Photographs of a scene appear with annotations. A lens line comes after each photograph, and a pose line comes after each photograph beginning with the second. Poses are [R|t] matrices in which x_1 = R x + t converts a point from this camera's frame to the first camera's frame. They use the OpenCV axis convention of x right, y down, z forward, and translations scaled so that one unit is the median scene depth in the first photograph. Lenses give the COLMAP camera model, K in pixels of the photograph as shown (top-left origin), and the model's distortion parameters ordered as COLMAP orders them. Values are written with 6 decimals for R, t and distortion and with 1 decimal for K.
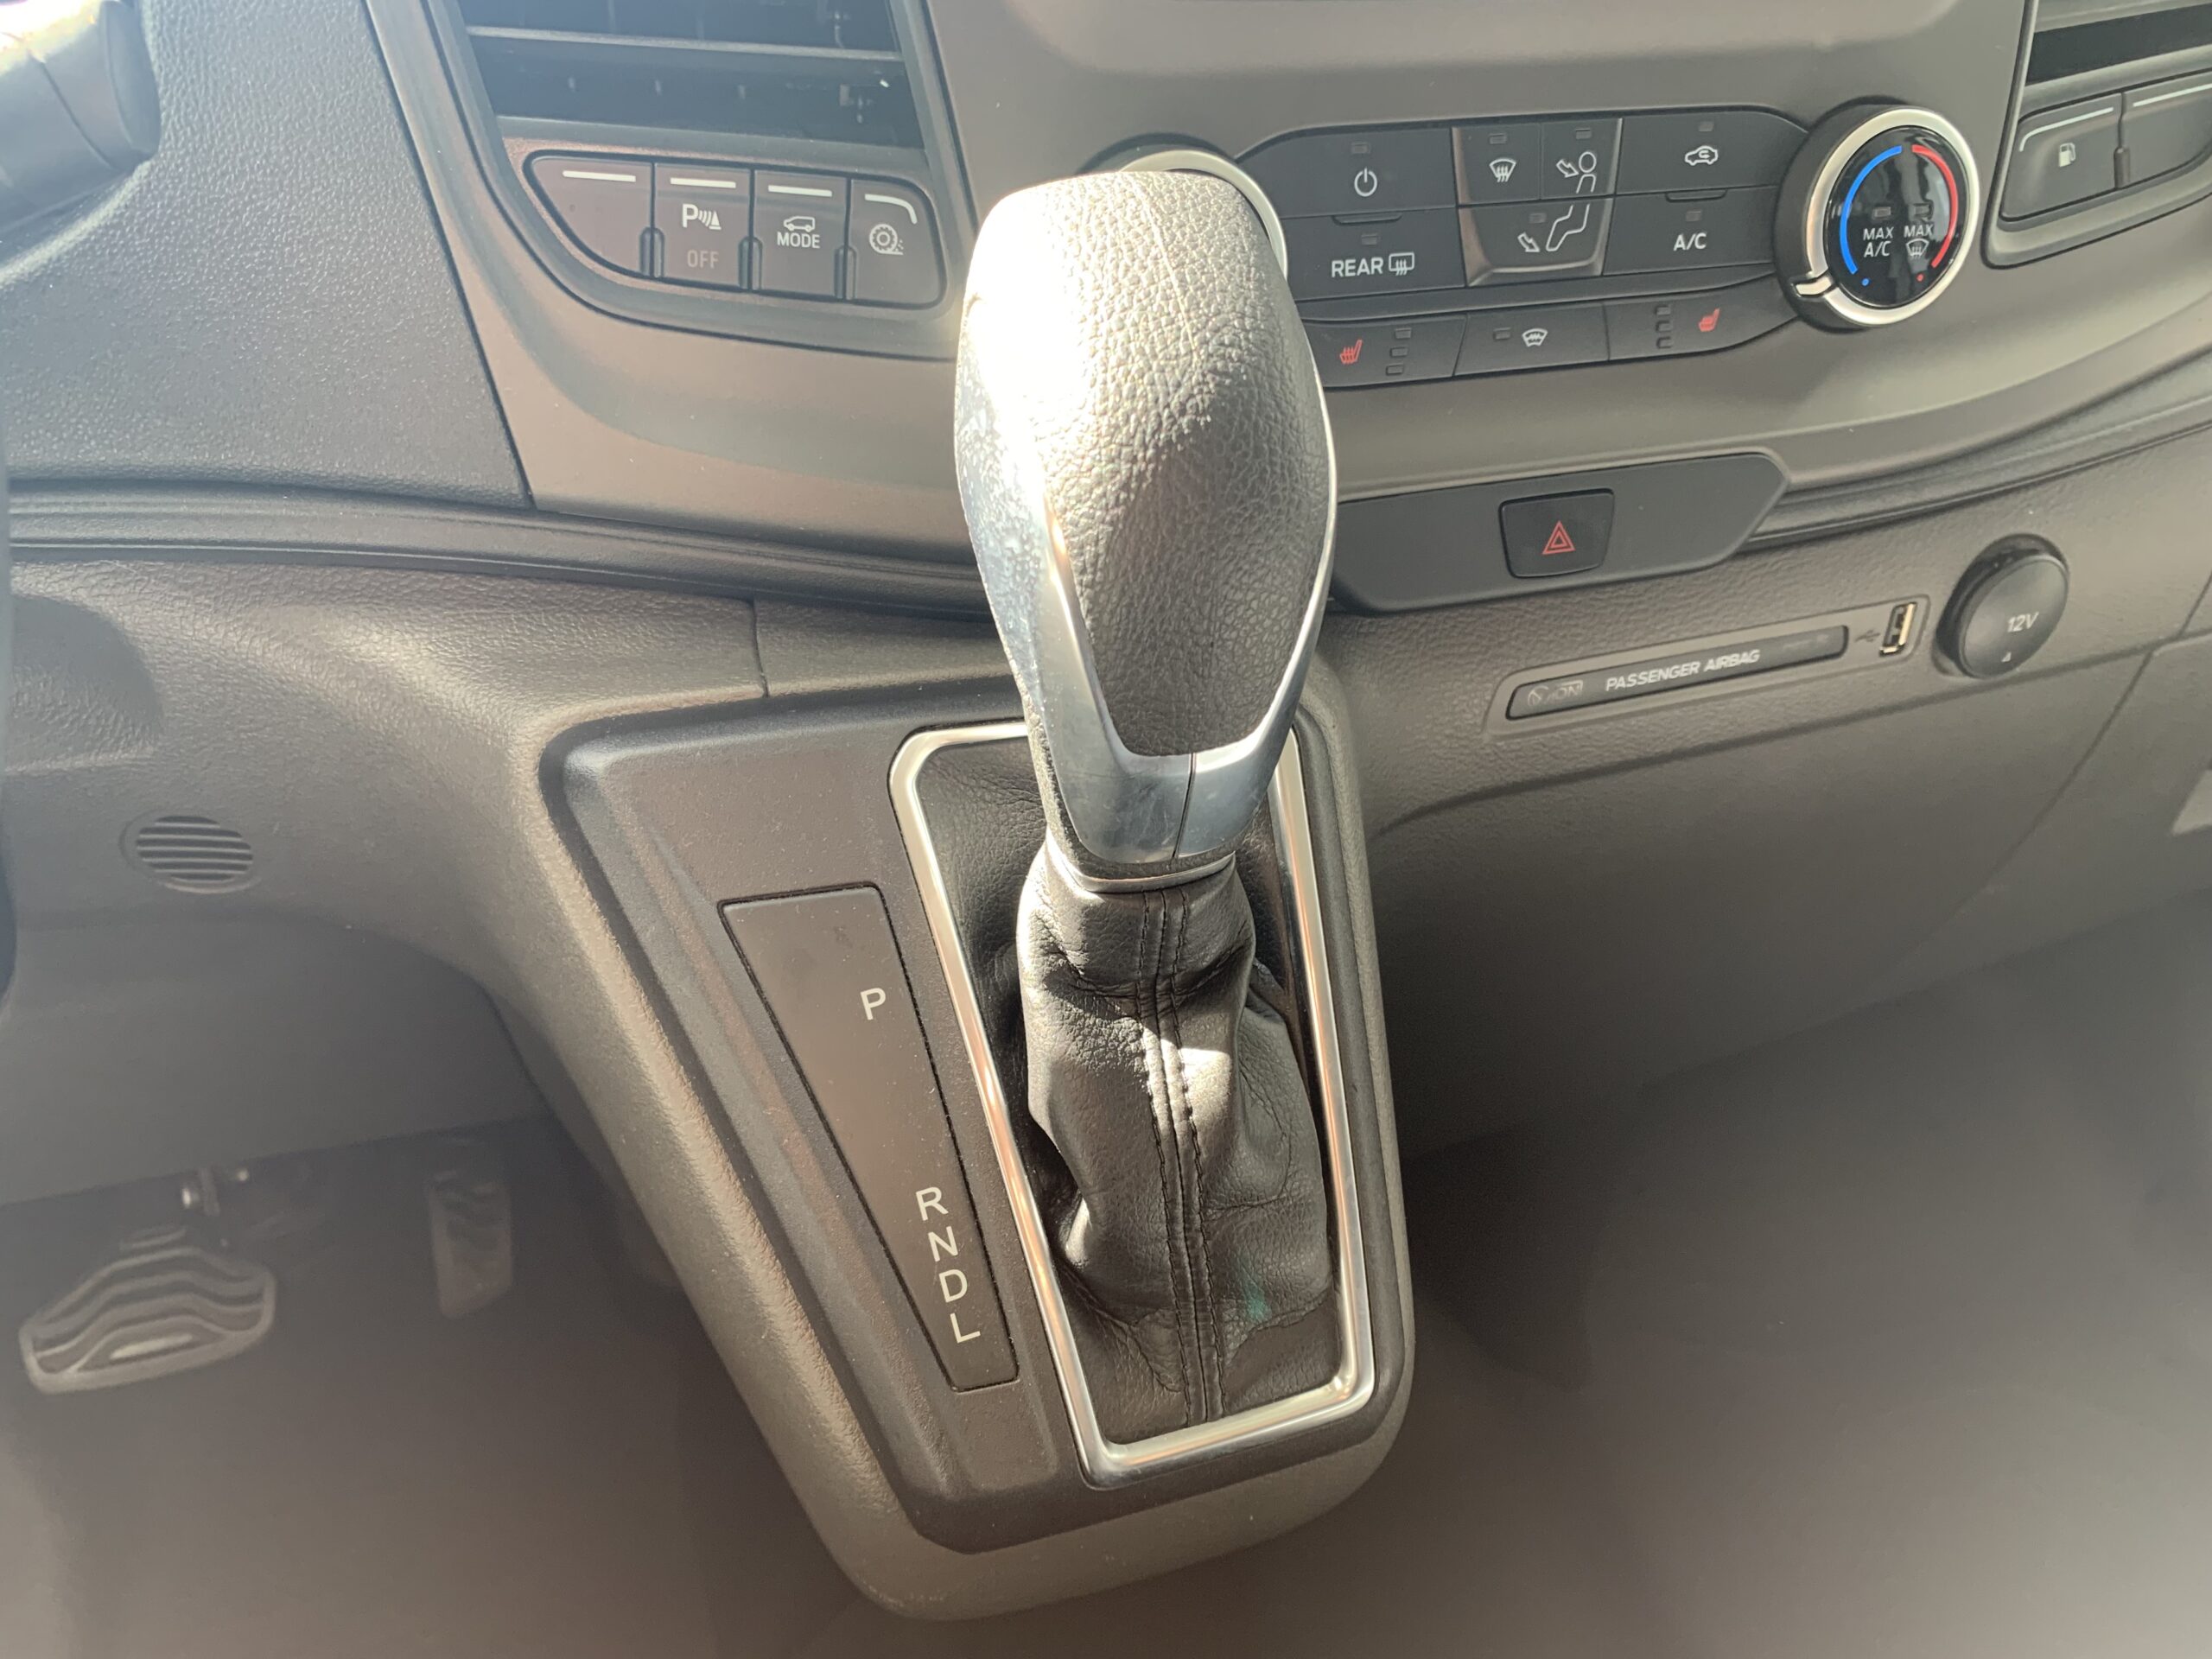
lens RADIAL K [[1702.3, 0, 1116.7], [0, 1702.3, 817.8], [0, 0, 1]] dist [0.026783, -0.031939]
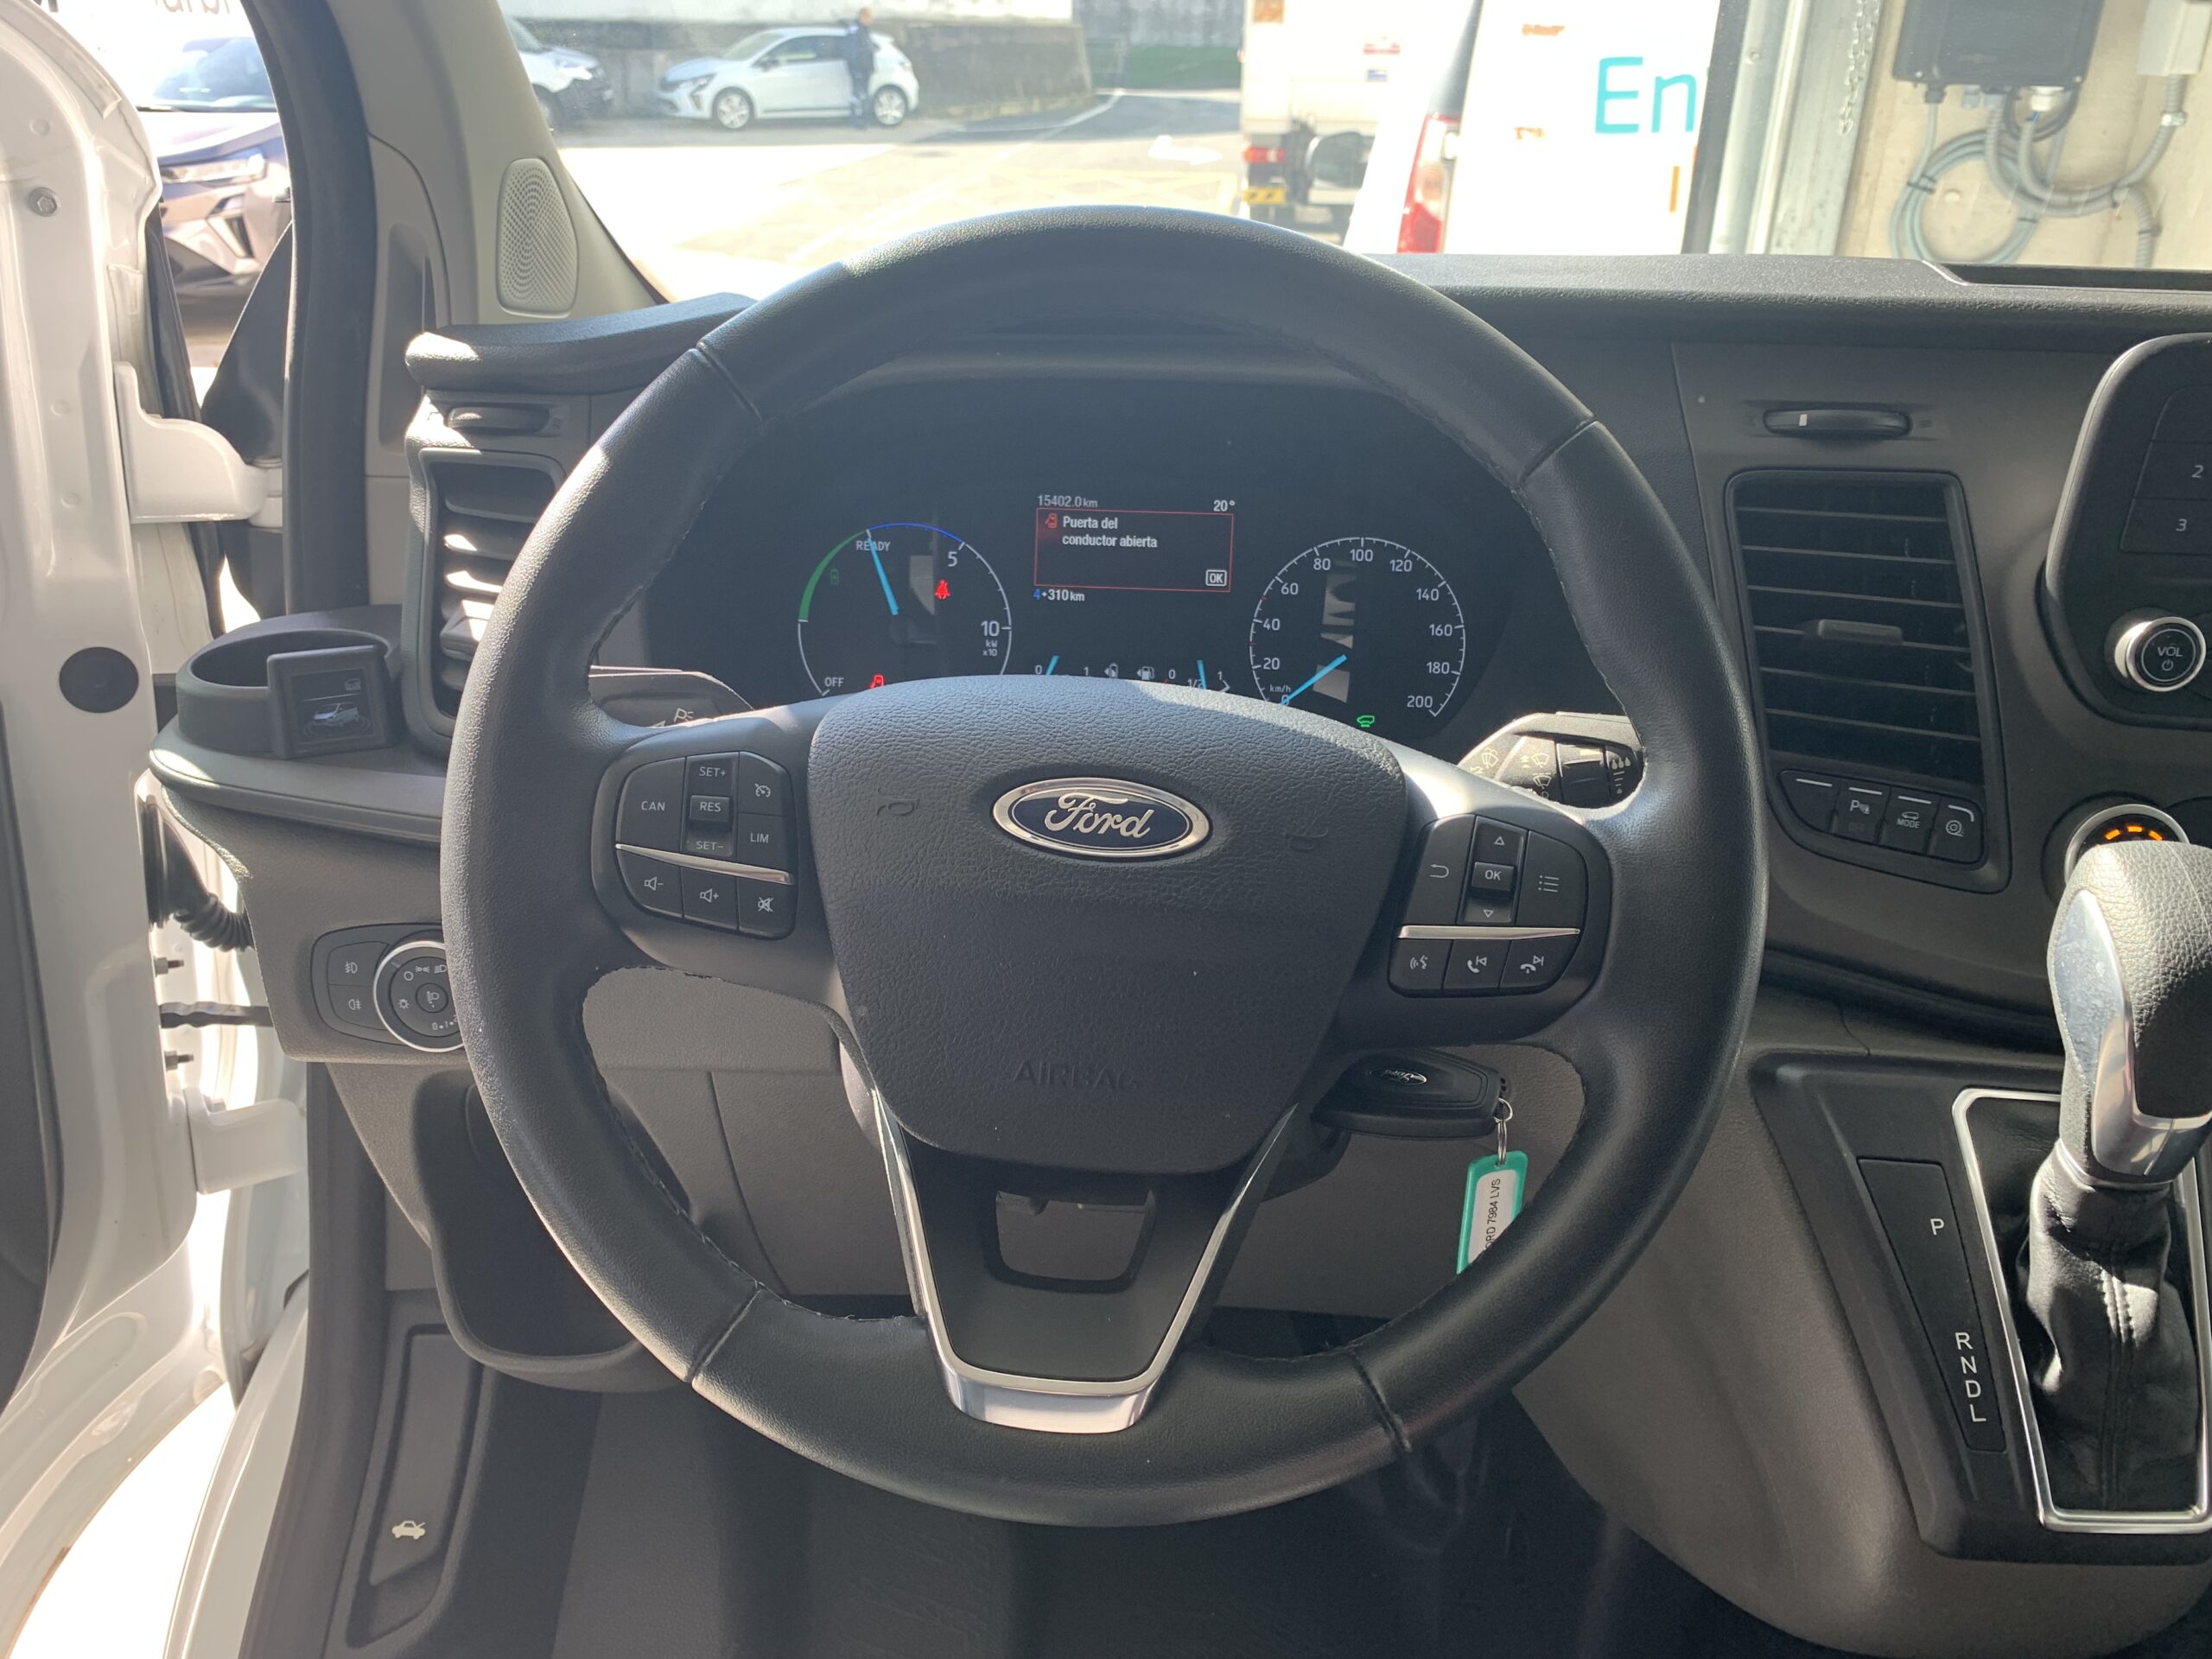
lens RADIAL K [[1702.3, 0, 1105.8], [0, 1702.3, 804.5], [0, 0, 1]] dist [0.026783, -0.031939]
pose [[0.940342, 0.125036, -0.316421, -0.382422], [-0.195741, 0.959511, -0.202546, 0.183649], [0.278284, 0.252399, 0.926743, -0.922591]]
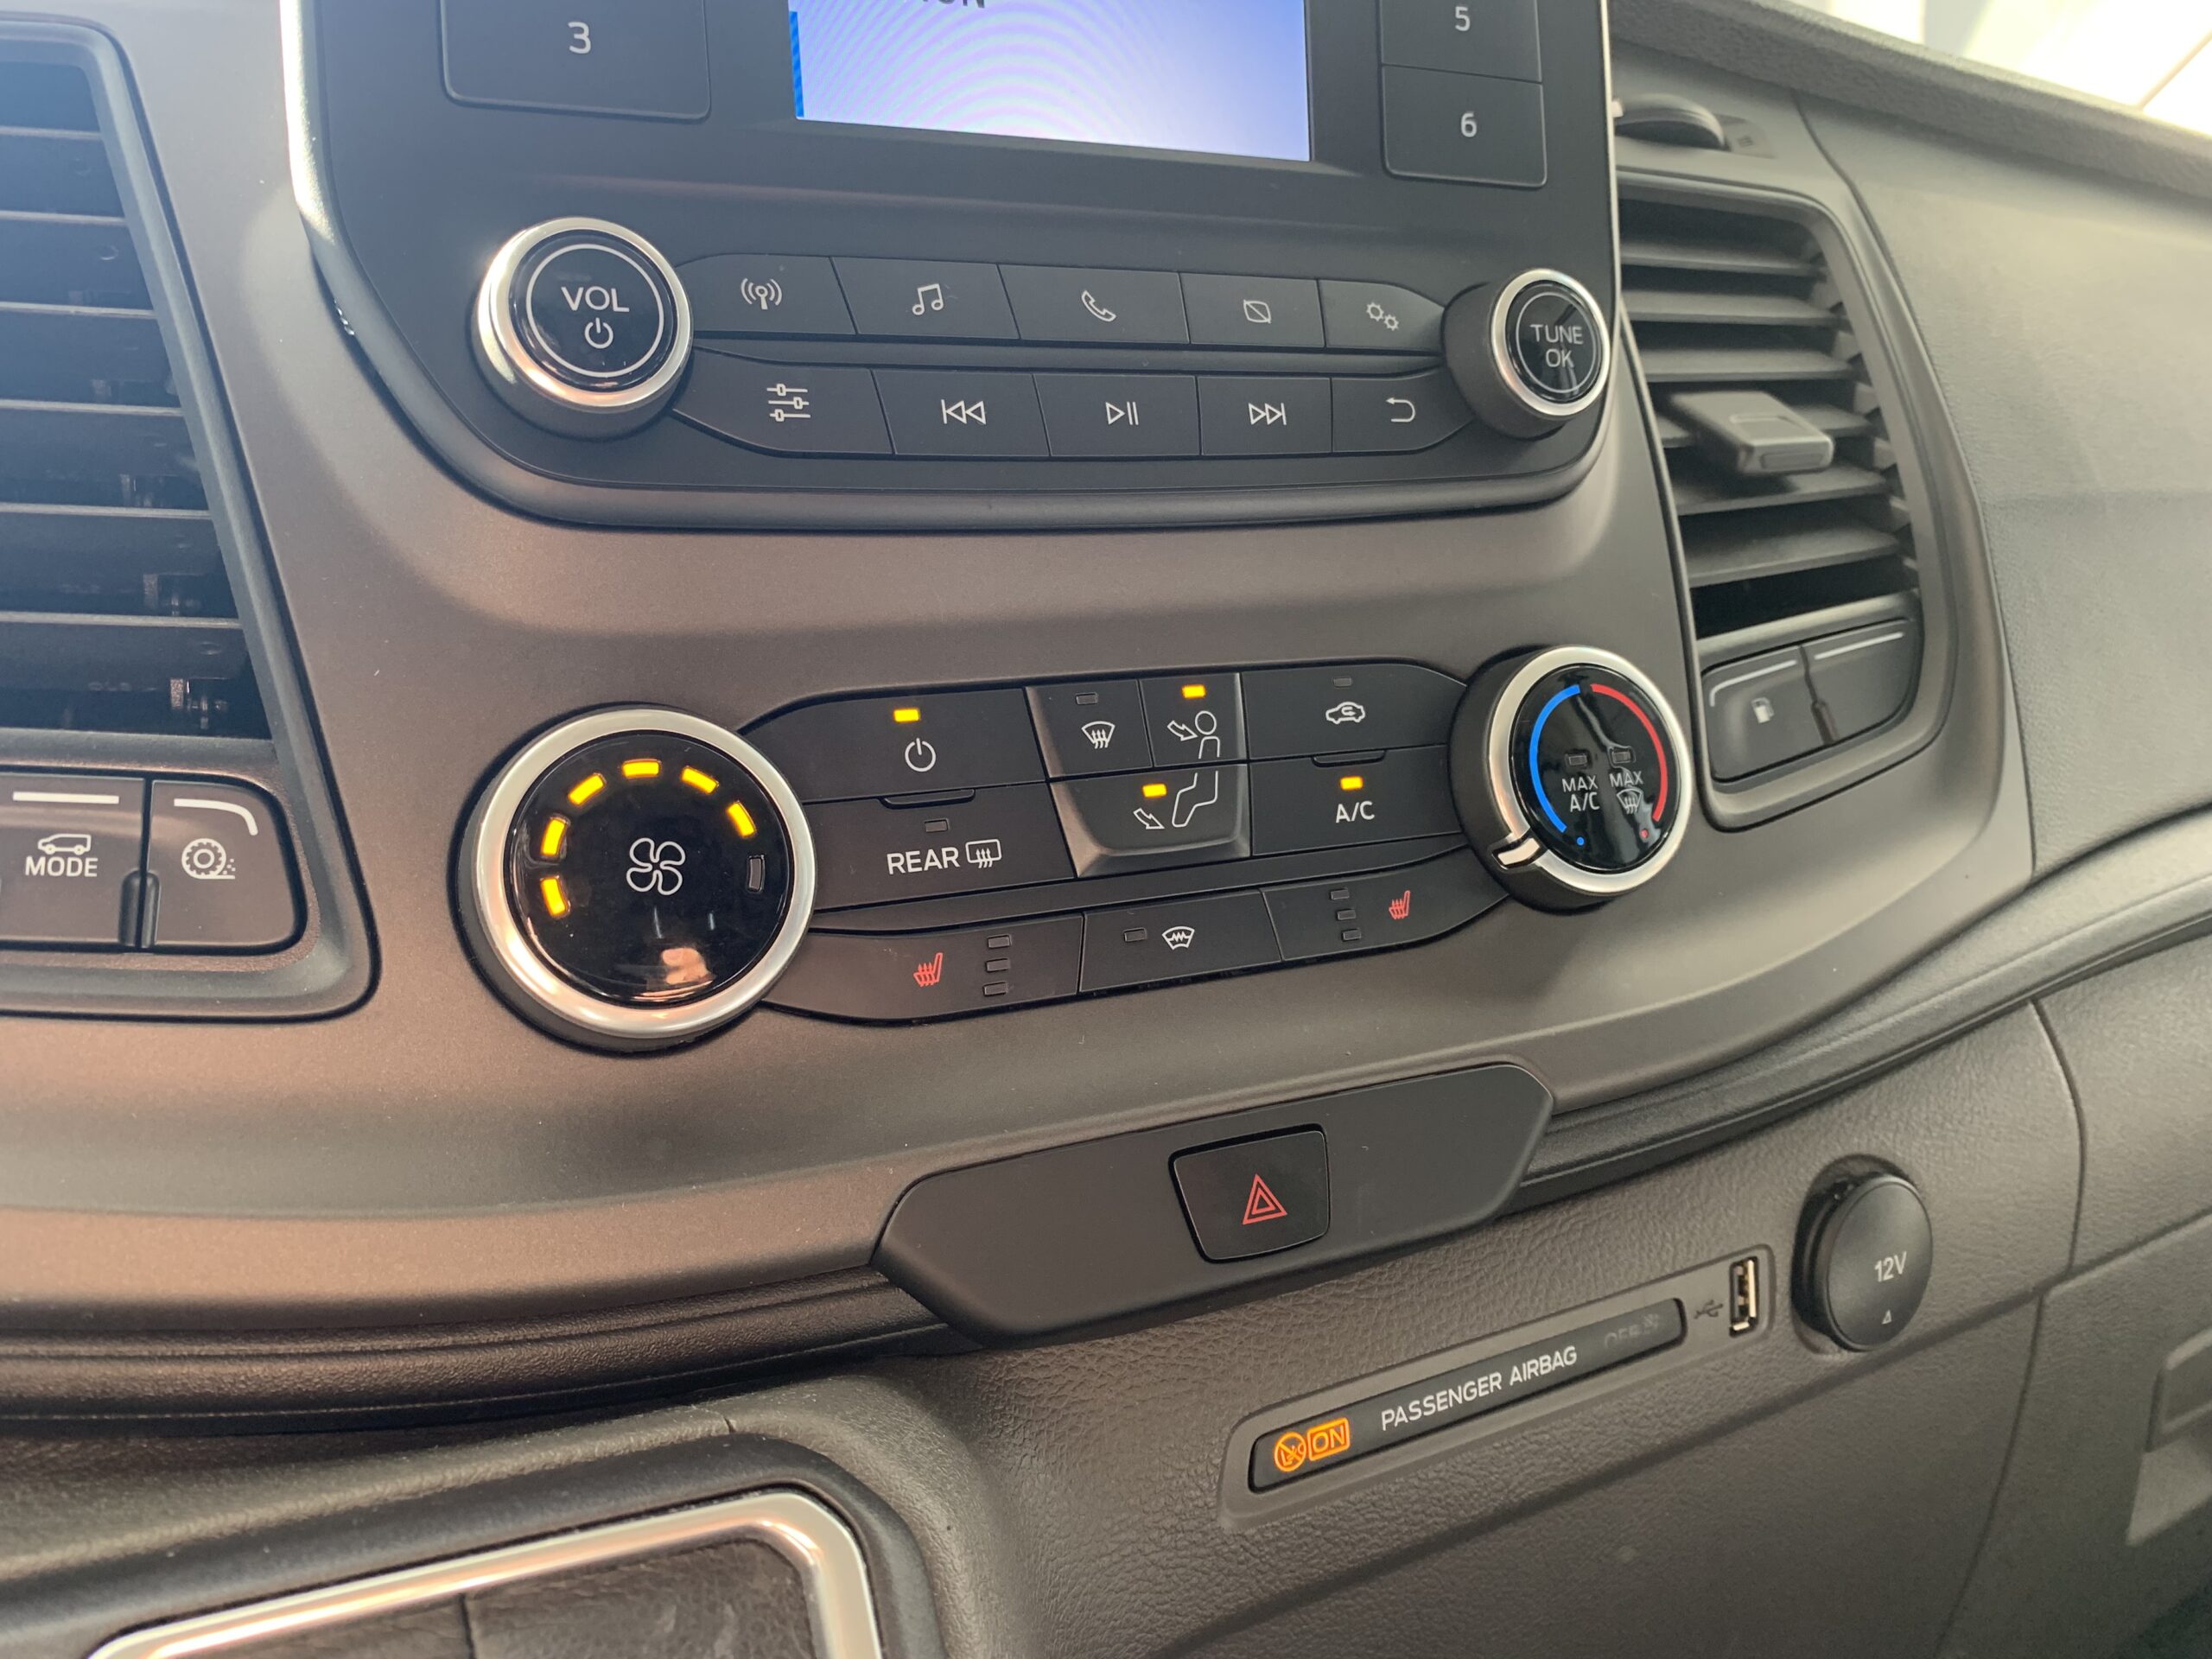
lens RADIAL K [[1702.3, 0, 1085.5], [0, 1702.3, 846.3], [0, 0, 1]] dist [0.026783, -0.031939]
pose [[0.987221, -0.084901, 0.134857, 0.108070], [0.136078, 0.889525, -0.436151, 0.002188], [-0.082929, 0.448929, 0.889711, 0.326609]]
